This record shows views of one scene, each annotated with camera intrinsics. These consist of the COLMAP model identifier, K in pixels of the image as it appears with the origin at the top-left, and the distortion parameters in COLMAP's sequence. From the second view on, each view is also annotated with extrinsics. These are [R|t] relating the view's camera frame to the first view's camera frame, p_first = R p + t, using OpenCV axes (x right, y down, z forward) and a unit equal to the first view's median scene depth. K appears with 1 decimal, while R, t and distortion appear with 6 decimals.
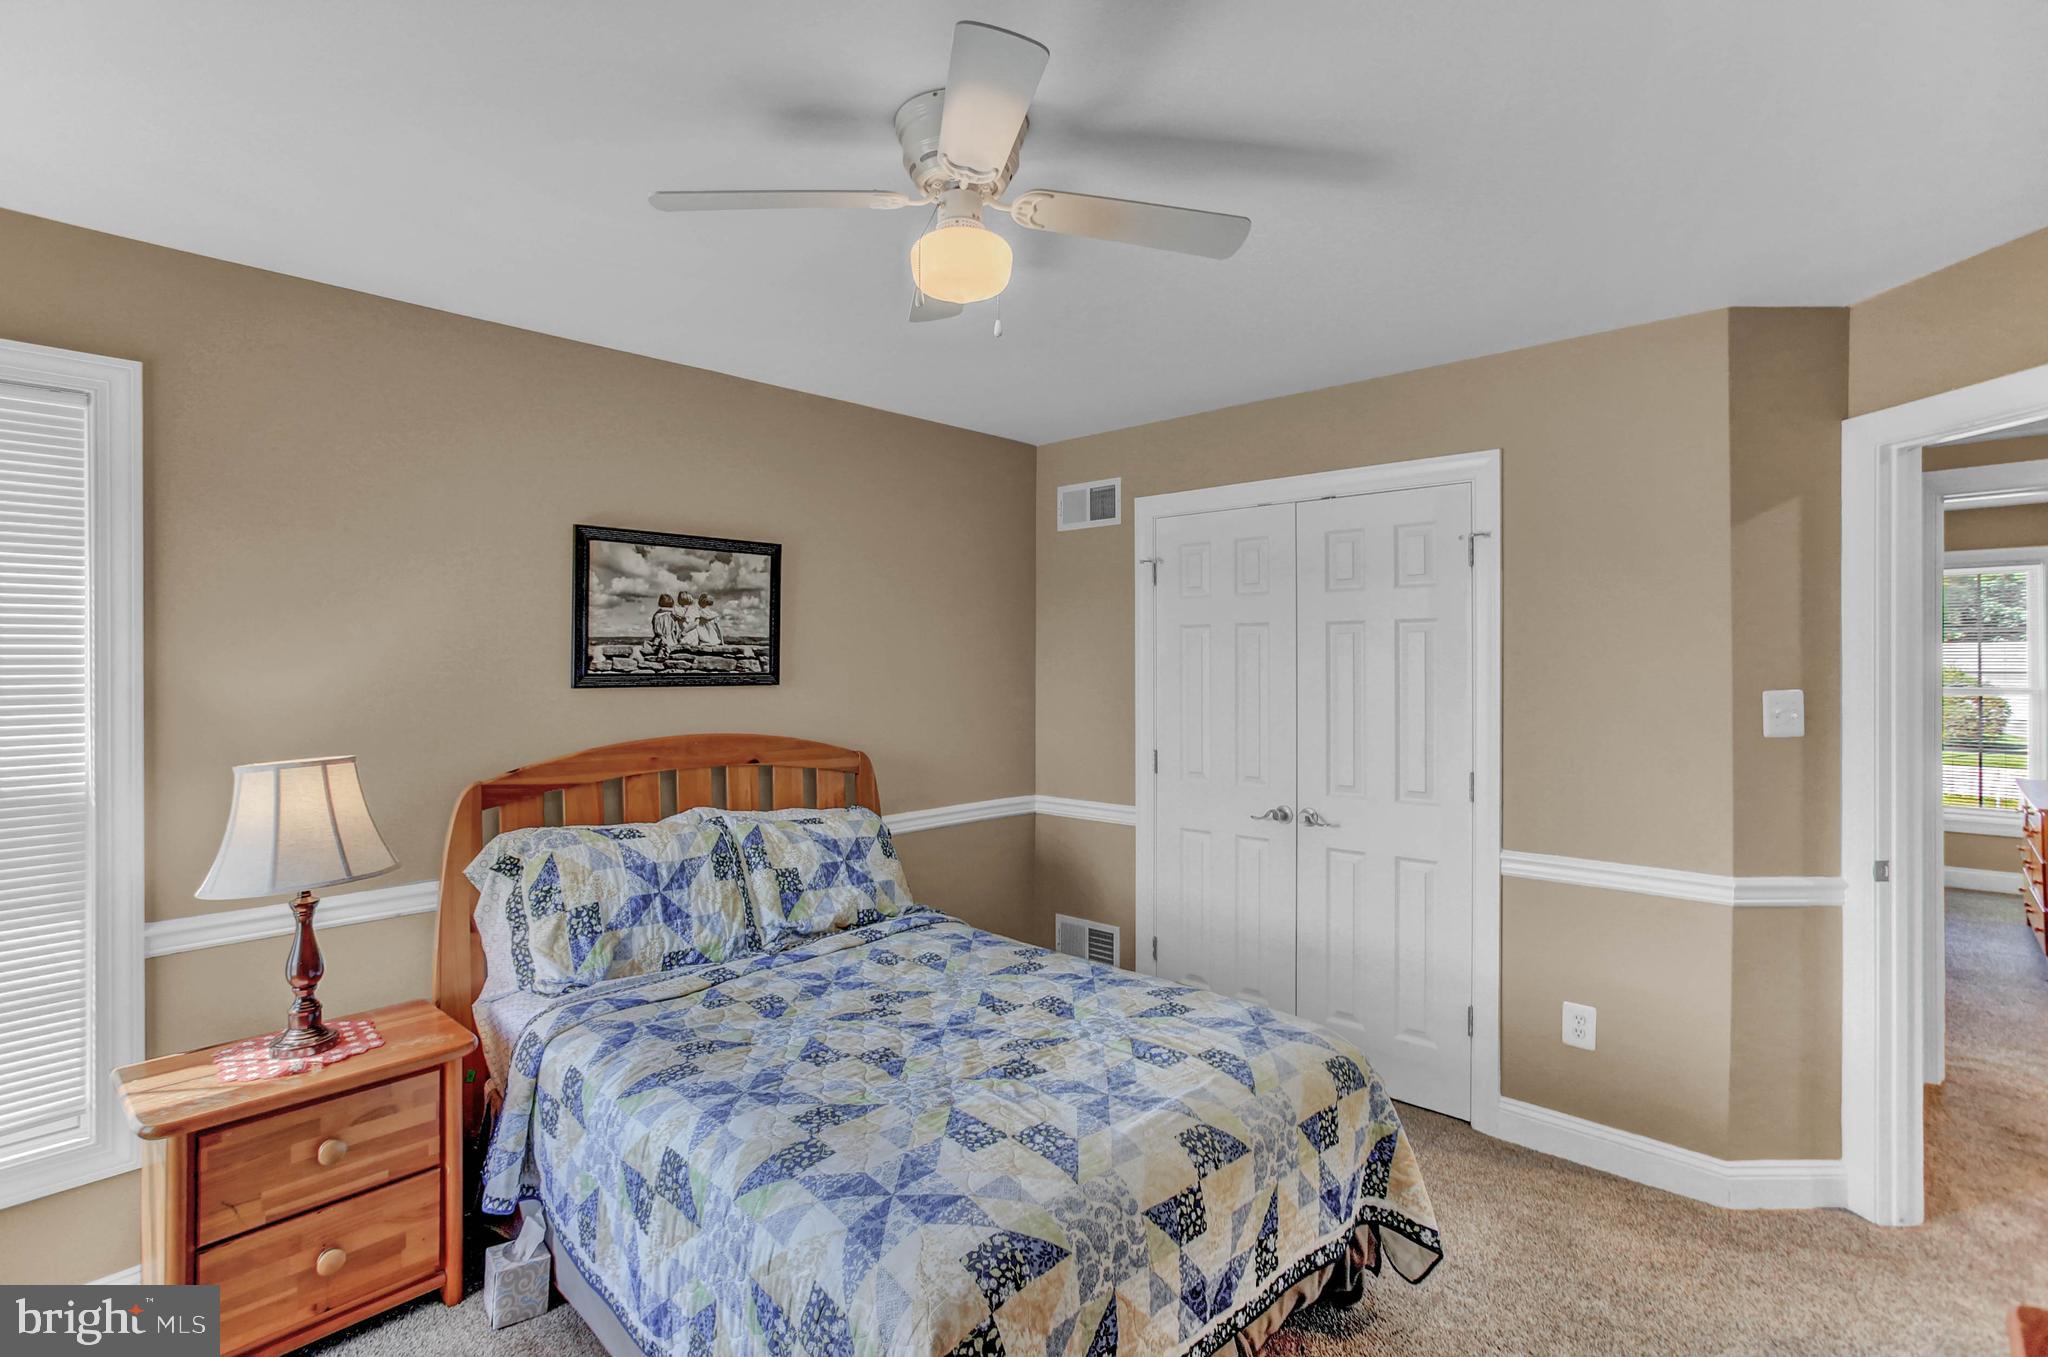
lens RADIAL K [[1008.3, 0, 1041.3], [0, 1008.3, 667.8], [0, 0, 1]] dist [-0.032808, 0.001180]
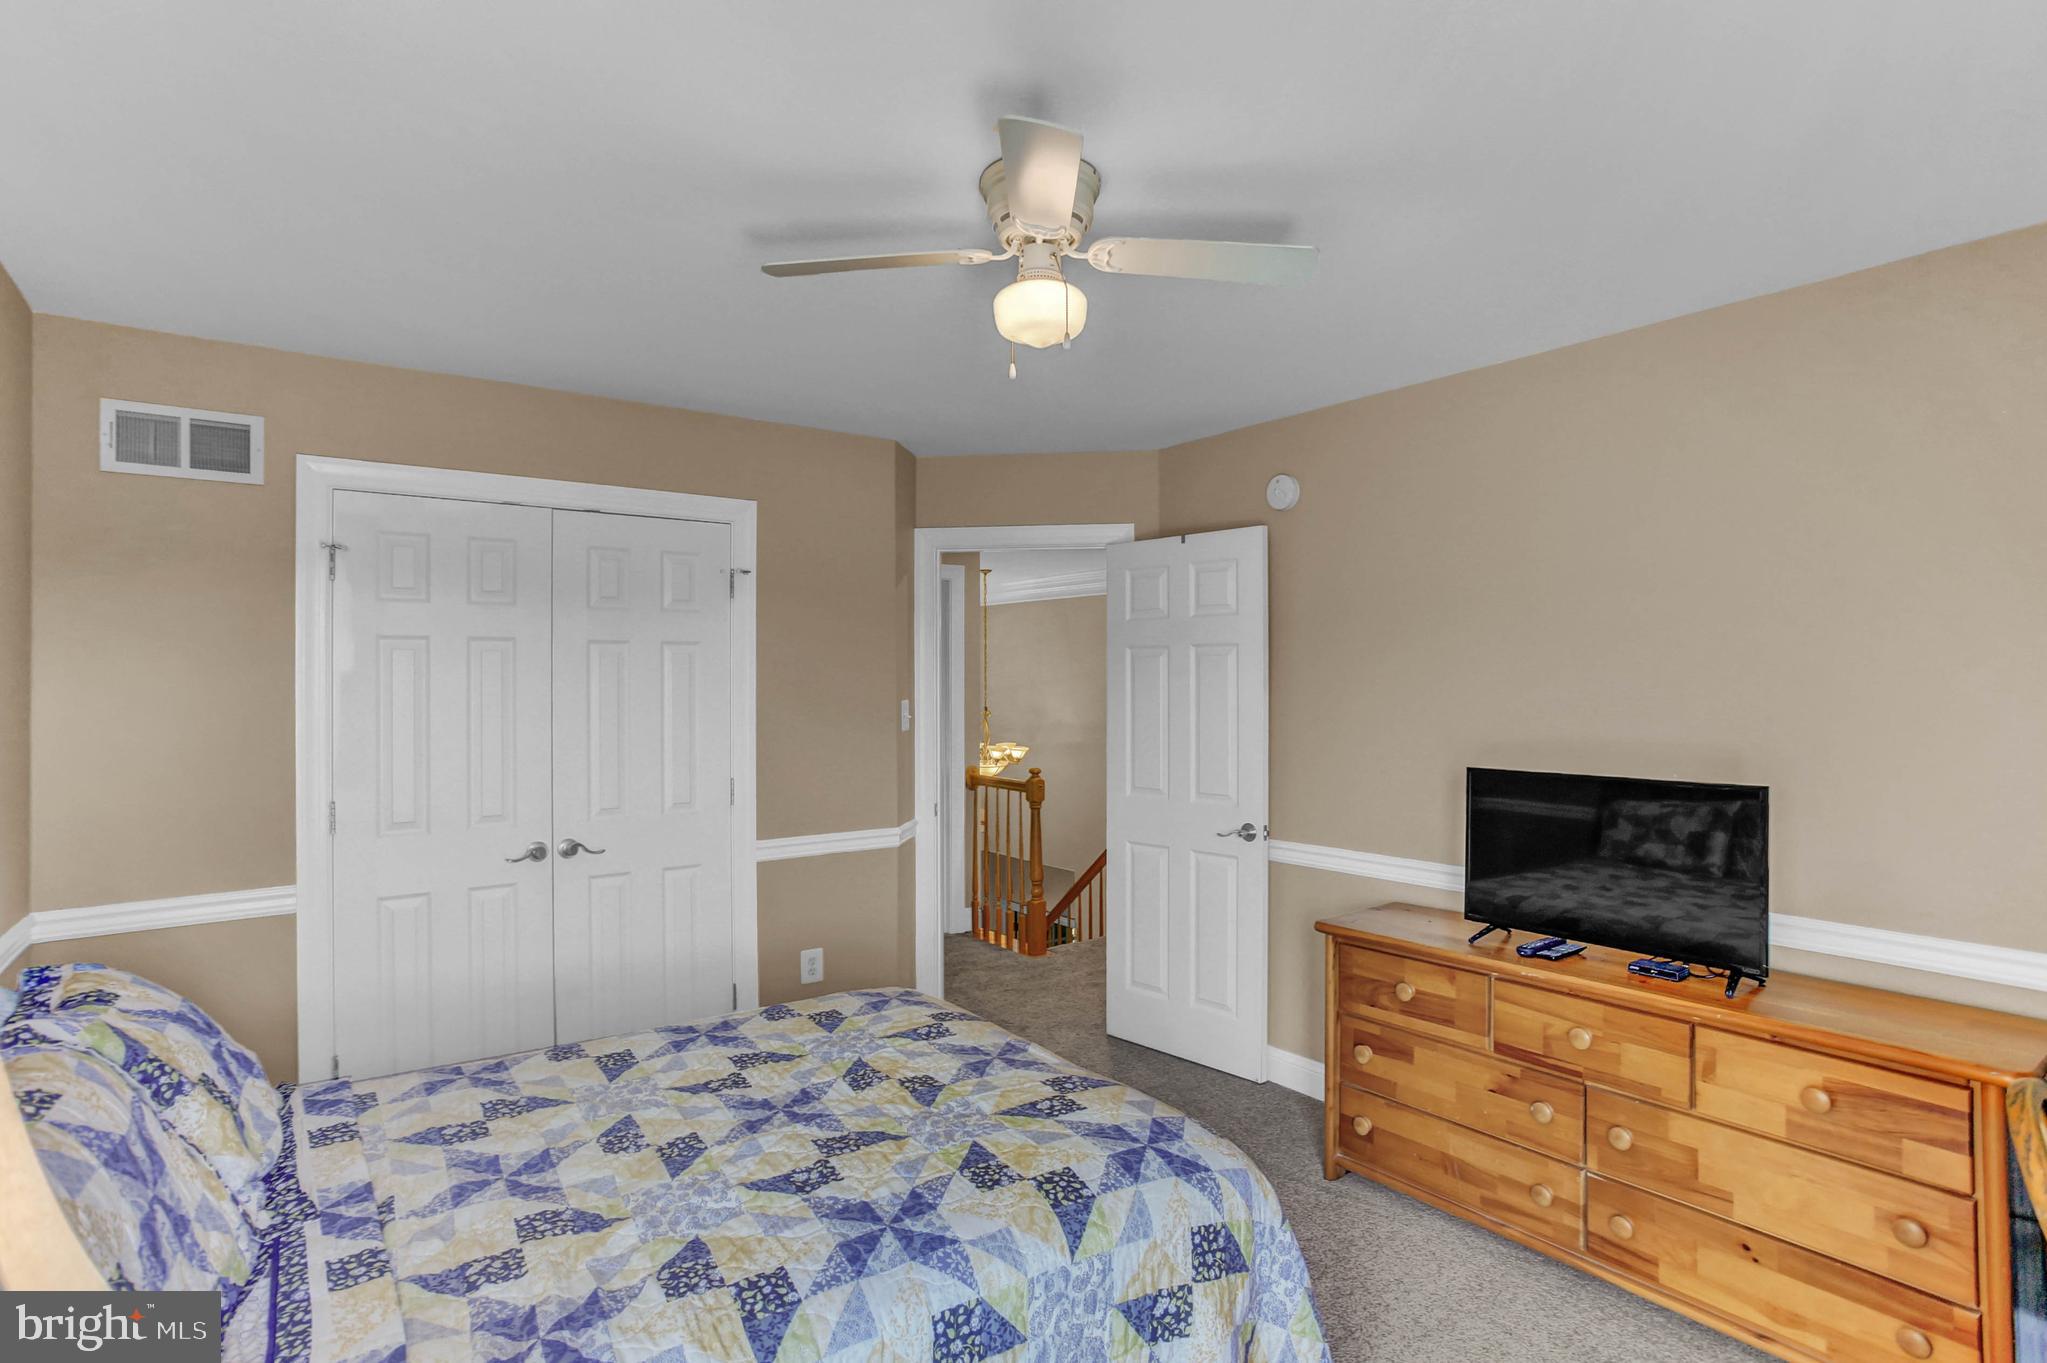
lens RADIAL K [[1007.8, 0, 1044.0], [0, 1007.8, 675.9], [0, 0, 1]] dist [-0.032808, 0.001180]
pose [[0.174408, 0.006029, 0.984655, -0.714197], [0.009966, 0.999919, -0.007888, 0.000174], [-0.984623, 0.011189, 0.174334, 0.501817]]
